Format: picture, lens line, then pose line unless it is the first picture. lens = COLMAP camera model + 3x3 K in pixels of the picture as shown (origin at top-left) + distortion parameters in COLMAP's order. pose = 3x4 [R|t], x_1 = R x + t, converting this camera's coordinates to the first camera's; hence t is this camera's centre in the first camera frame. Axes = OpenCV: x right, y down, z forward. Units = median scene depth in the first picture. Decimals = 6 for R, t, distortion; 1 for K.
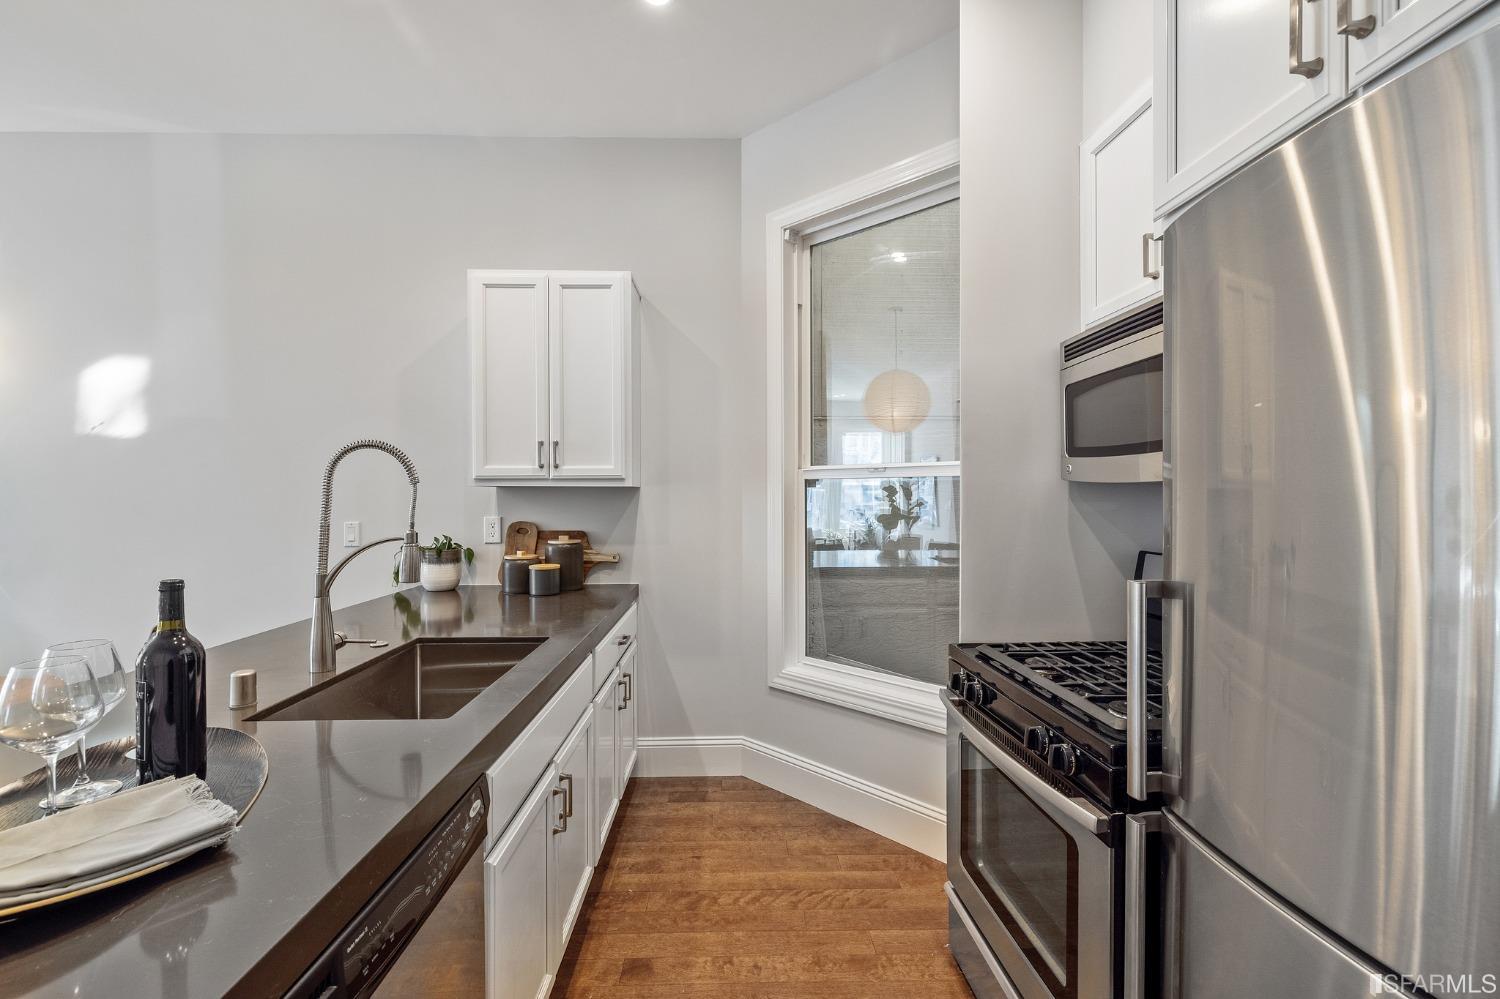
lens RADIAL K [[649.0, 0, 752.3], [0, 649.0, 489.6], [0, 0, 1]] dist [0.000079, -0.000596]
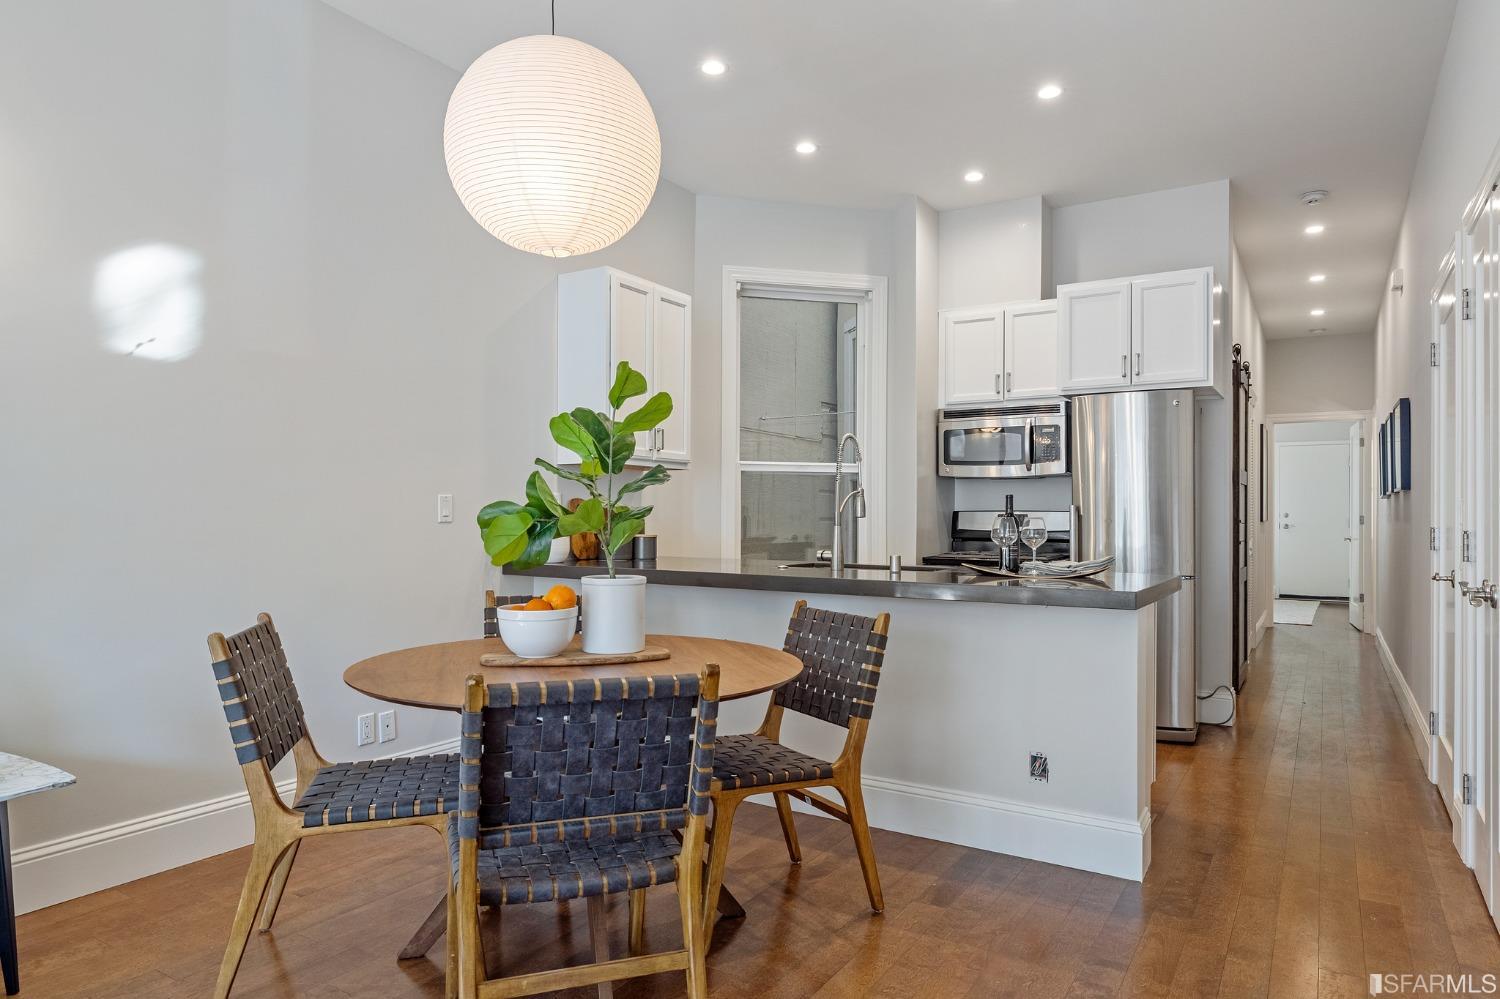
lens RADIAL K [[908.0, 0, 750.0], [0, 908.0, 499.5], [0, 0, 1]] dist [-0.039325, 0.000045]
pose [[0.549346, 0.021084, 0.835329, -1.543257], [-0.011074, 0.999778, -0.017952, 0.080781], [-0.835521, 0.000611, 0.549458, -0.046569]]
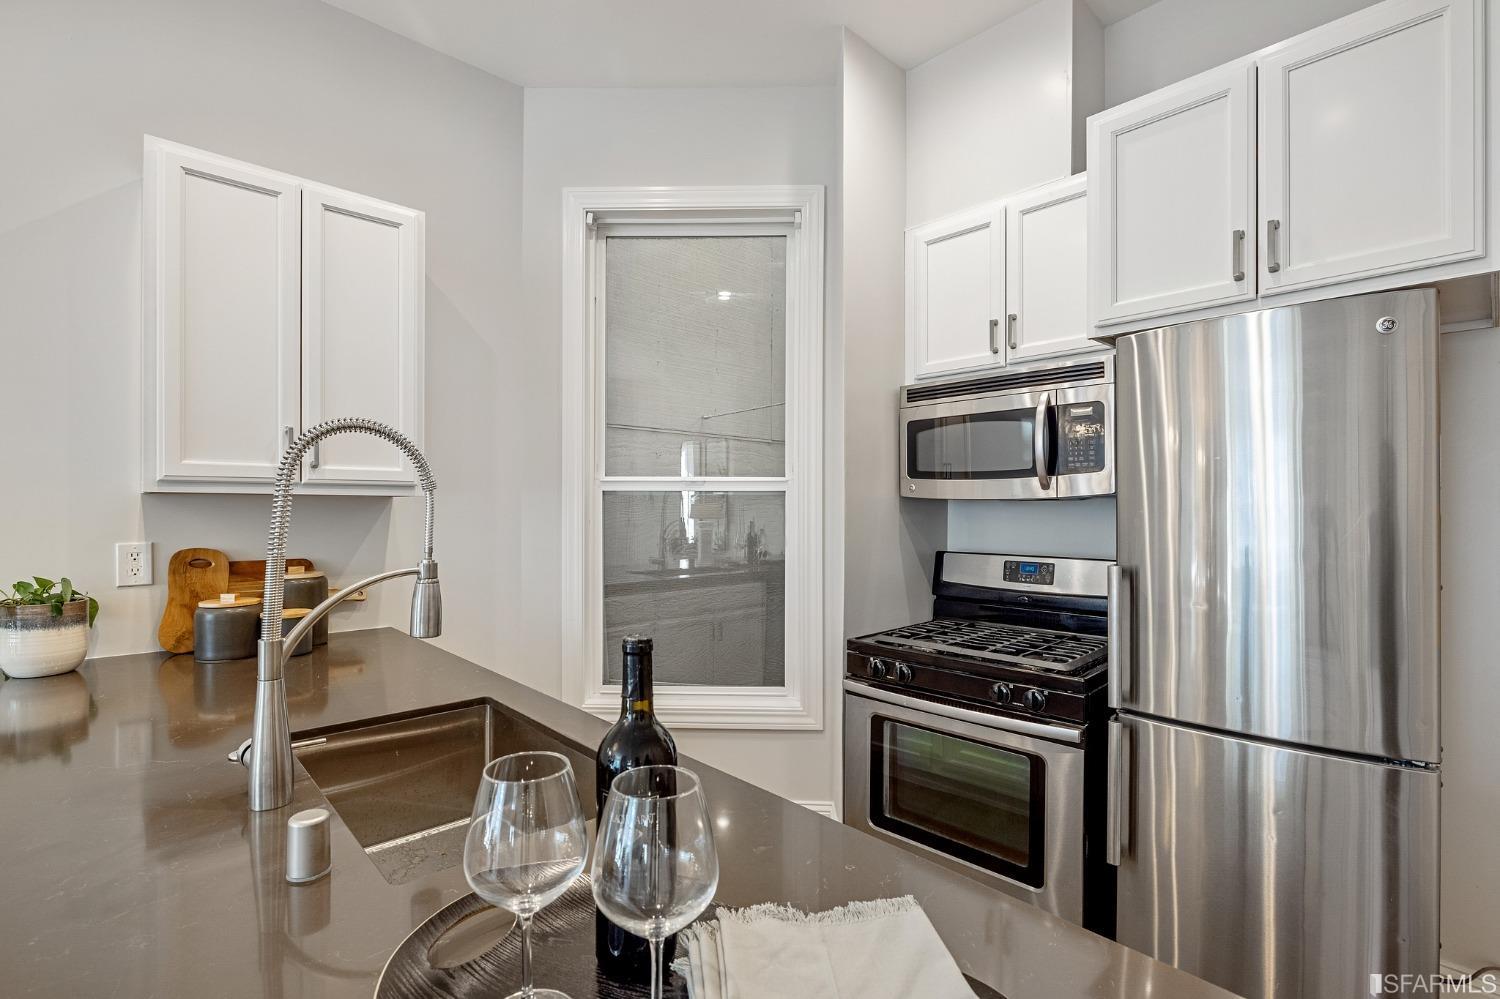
lens RADIAL K [[694.7, 0, 750.0], [0, 694.7, 499.5], [0, 0, 1]] dist [-0.014934, 0.000707]
pose [[0.741064, 0.011258, 0.671340, -0.436035], [-0.007833, 0.999936, -0.008121, 0.002352], [-0.671389, 0.000759, 0.741105, 0.144487]]
